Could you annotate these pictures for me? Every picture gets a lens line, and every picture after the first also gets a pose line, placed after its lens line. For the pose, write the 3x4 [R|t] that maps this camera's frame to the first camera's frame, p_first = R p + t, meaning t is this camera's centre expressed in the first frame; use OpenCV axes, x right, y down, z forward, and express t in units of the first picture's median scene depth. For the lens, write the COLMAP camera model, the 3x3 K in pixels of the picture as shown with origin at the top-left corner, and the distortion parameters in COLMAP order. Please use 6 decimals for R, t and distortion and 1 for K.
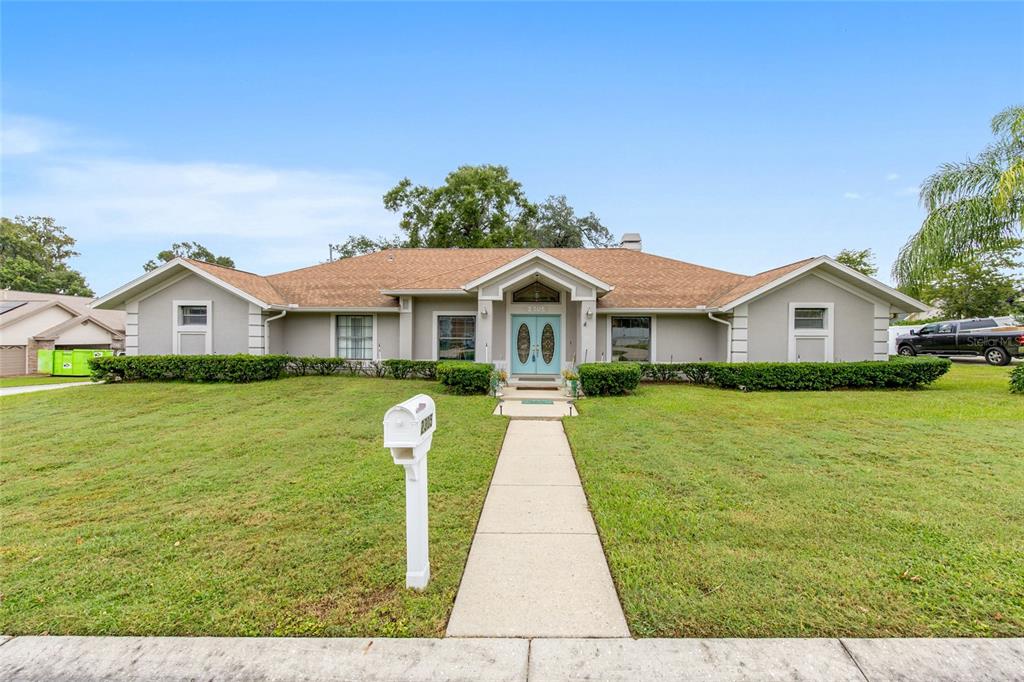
lens RADIAL K [[419.0, 0, 512.0], [0, 419.0, 341.0], [0, 0, 1]] dist [0.013730, -0.000129]
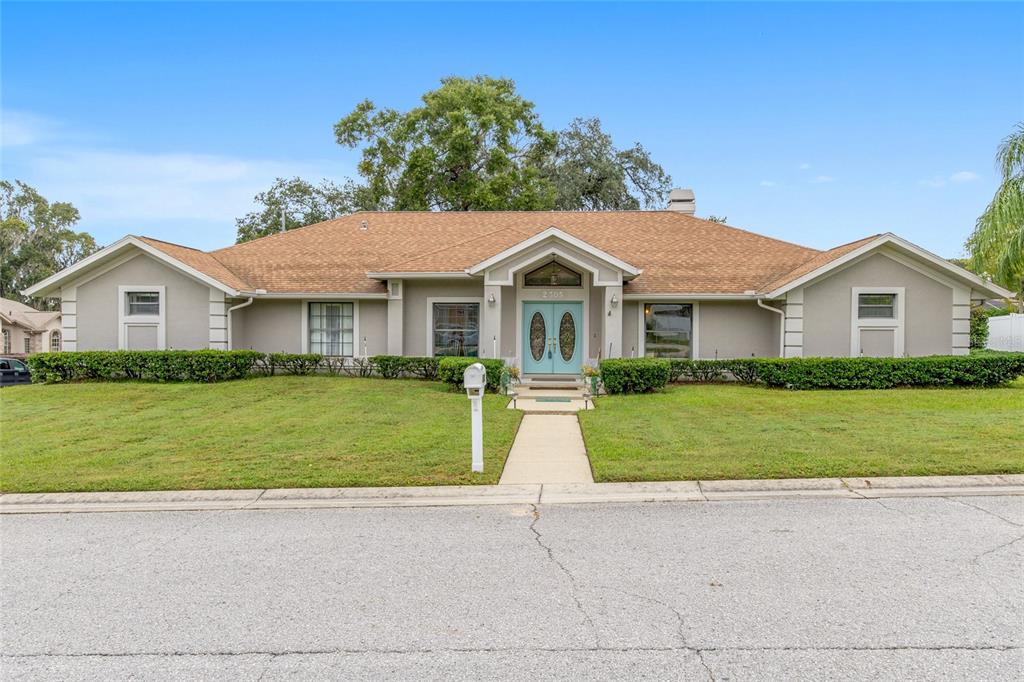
lens RADIAL K [[1135.7, 0, 512.0], [0, 1135.7, 341.0], [0, 0, 1]] dist [0.010746, 0.003594]
pose [[0.999971, -0.002069, 0.007281, -0.039733], [0.002060, 0.999997, 0.001244, 0.012274], [-0.007283, -0.001229, 0.999973, -1.254959]]
